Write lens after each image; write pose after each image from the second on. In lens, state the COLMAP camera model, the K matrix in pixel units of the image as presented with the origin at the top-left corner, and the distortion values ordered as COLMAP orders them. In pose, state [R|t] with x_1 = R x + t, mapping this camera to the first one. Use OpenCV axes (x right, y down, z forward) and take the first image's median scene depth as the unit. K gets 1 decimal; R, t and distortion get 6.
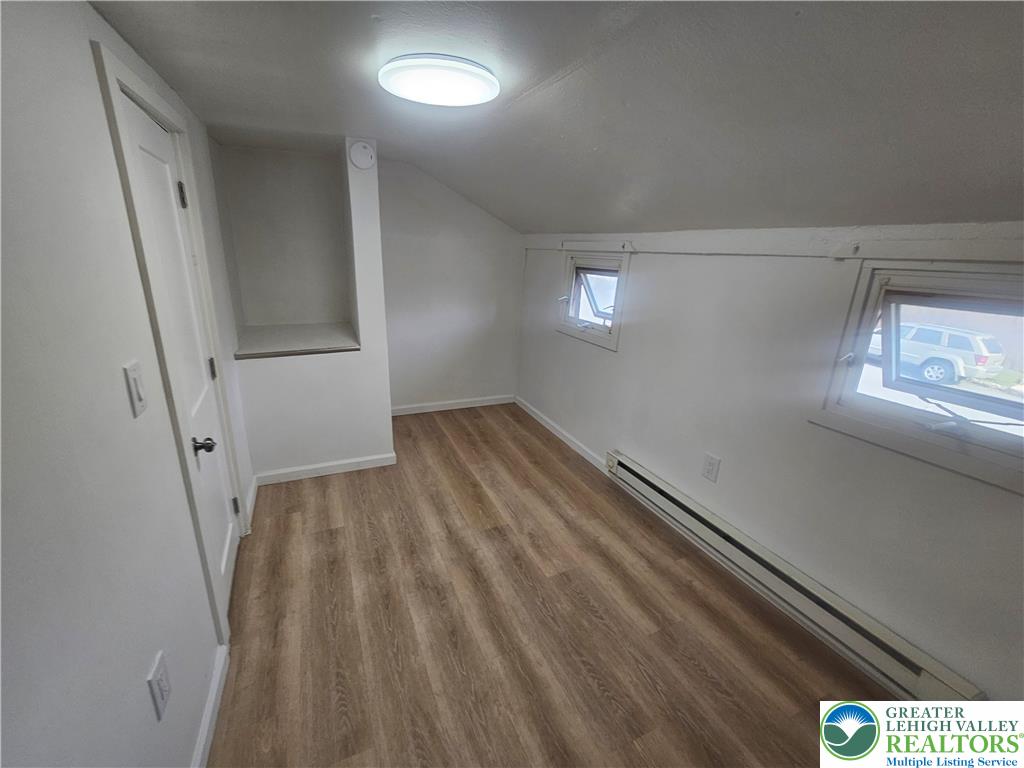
lens RADIAL K [[426.0, 0, 515.1], [0, 426.0, 388.0], [0, 0, 1]] dist [0.000183, 0.000003]
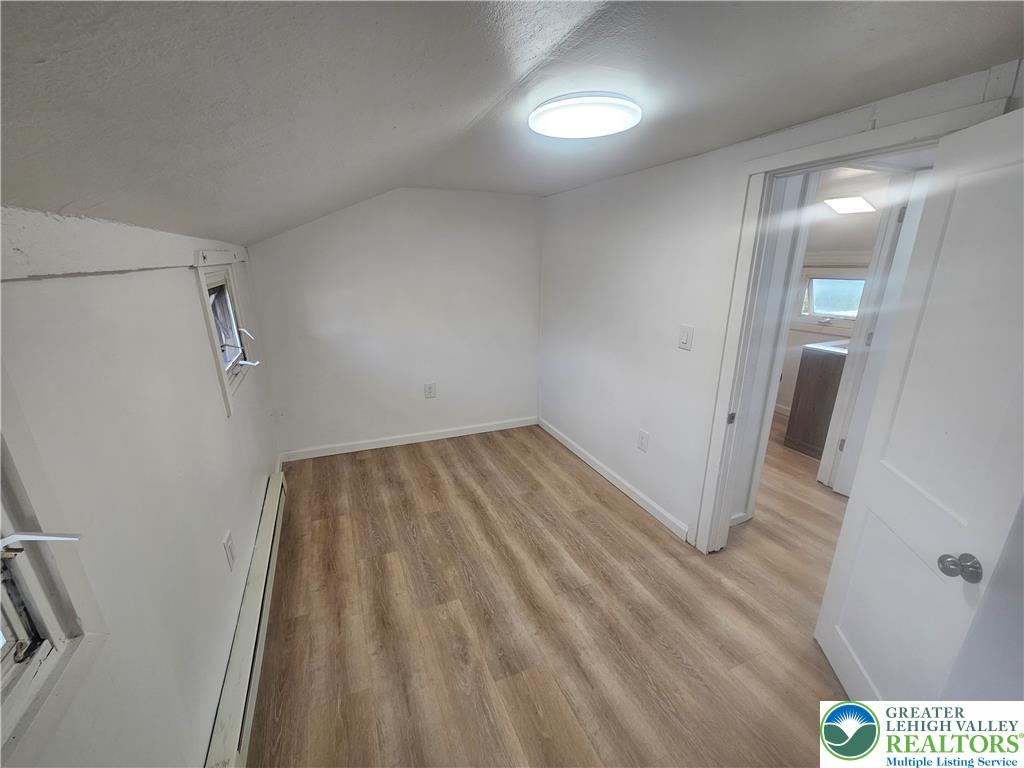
lens RADIAL K [[426.0, 0, 515.1], [0, 426.0, 388.0], [0, 0, 1]] dist [0.000183, 0.000003]
pose [[-0.999359, -0.035574, 0.004088, -0.041249], [-0.026829, 0.819464, 0.572502, -0.537509], [-0.023716, 0.572026, -0.819893, 1.578192]]
